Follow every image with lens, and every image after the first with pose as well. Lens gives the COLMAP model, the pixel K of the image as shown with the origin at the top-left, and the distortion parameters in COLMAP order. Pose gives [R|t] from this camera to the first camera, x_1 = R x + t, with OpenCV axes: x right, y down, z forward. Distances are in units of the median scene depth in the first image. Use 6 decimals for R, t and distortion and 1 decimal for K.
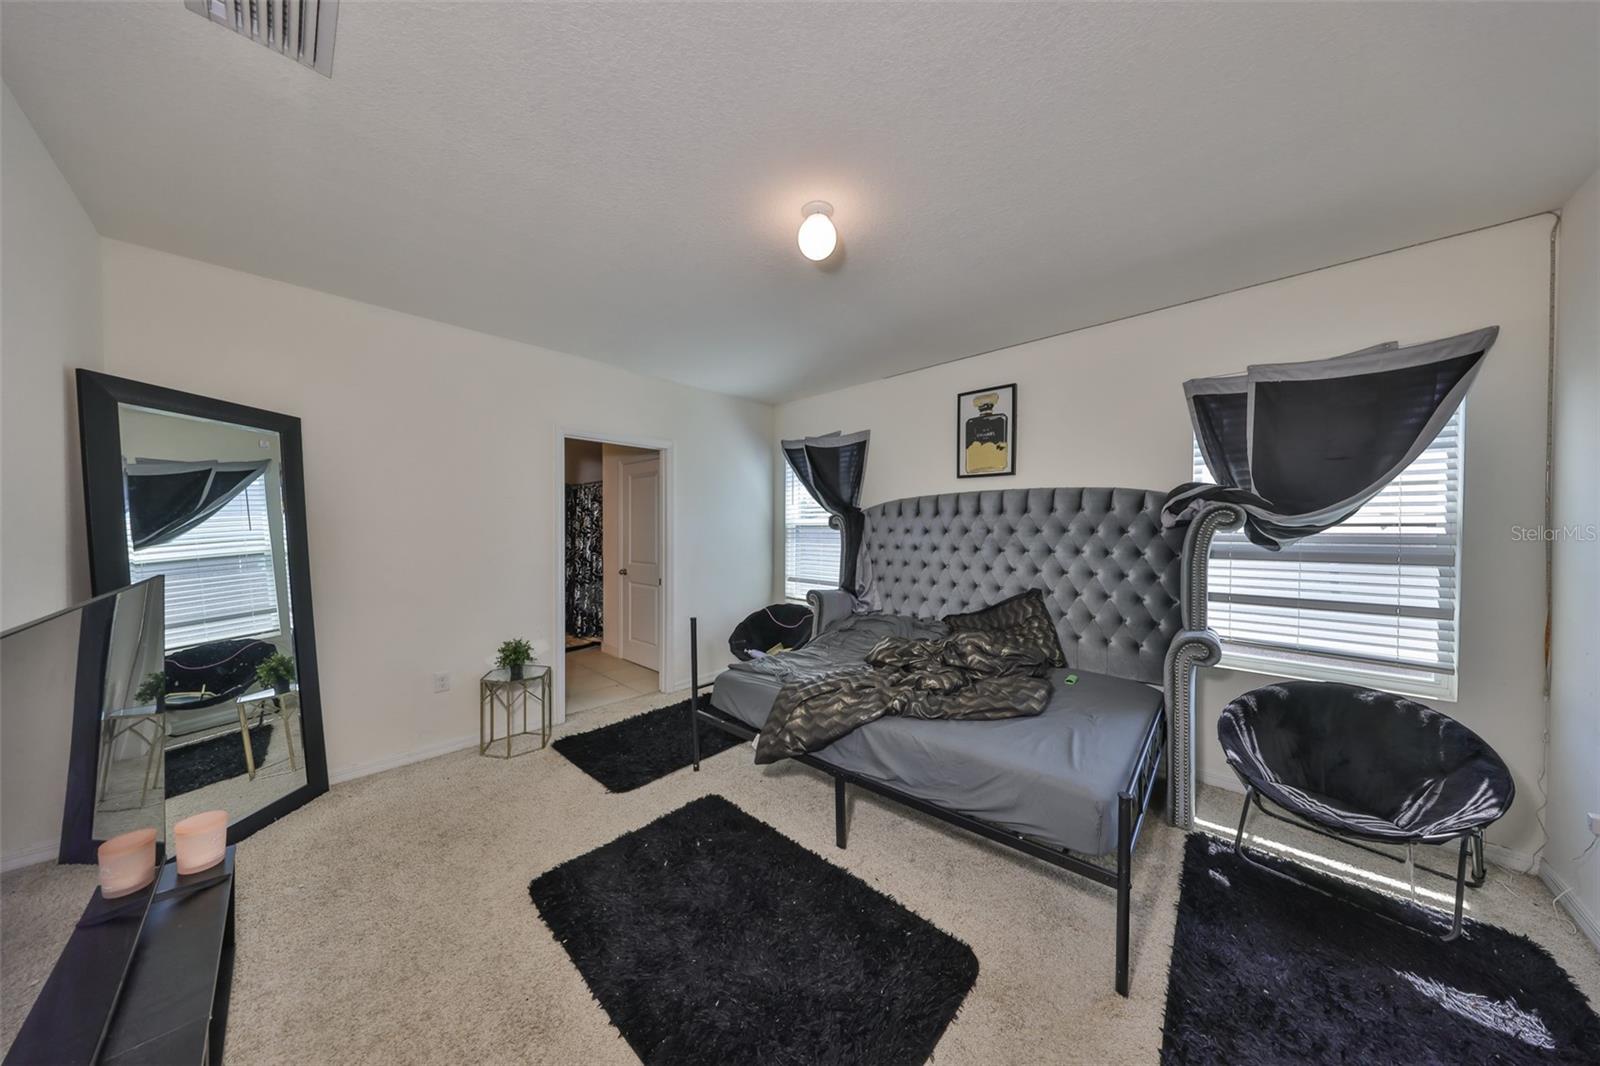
lens RADIAL K [[496.6, 0, 800.0], [0, 496.6, 531.5], [0, 0, 1]] dist [-0.000343, -0.000233]
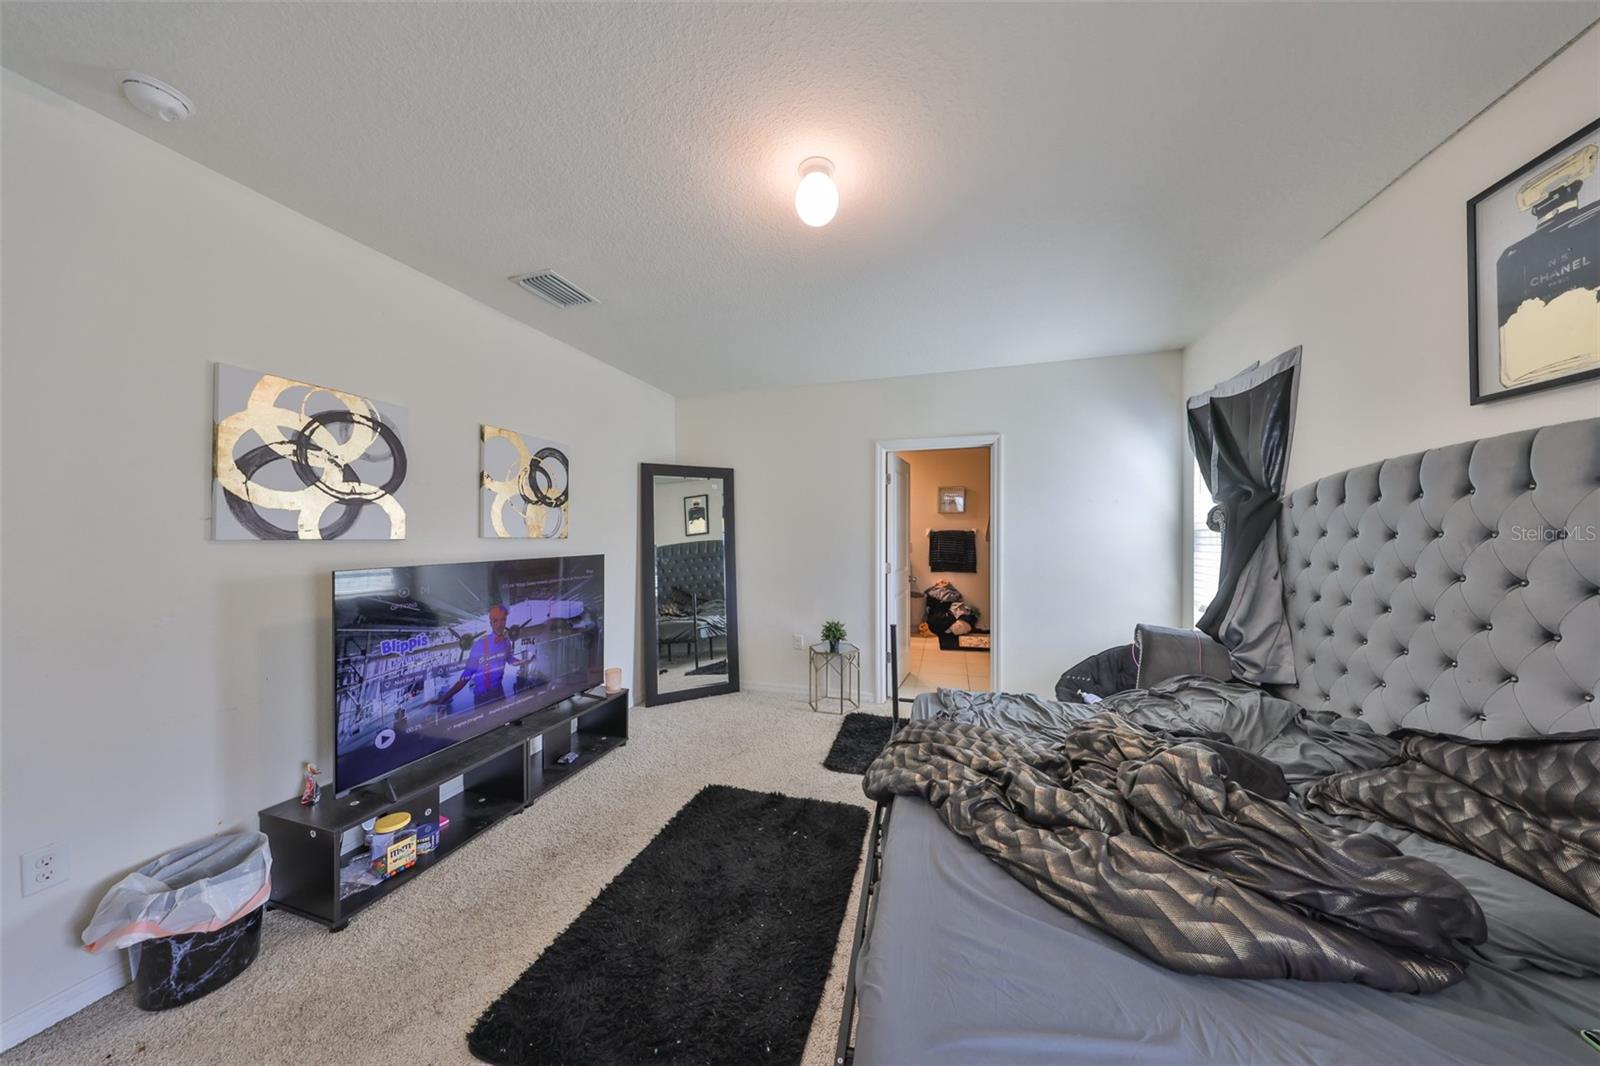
lens RADIAL K [[496.6, 0, 806.2], [0, 496.6, 533.6], [0, 0, 1]] dist [-0.000343, -0.000233]
pose [[0.446528, -0.001743, -0.894768, 0.445865], [0.002369, 0.999997, -0.000765, -0.002179], [0.894766, -0.001778, 0.446531, 0.328758]]
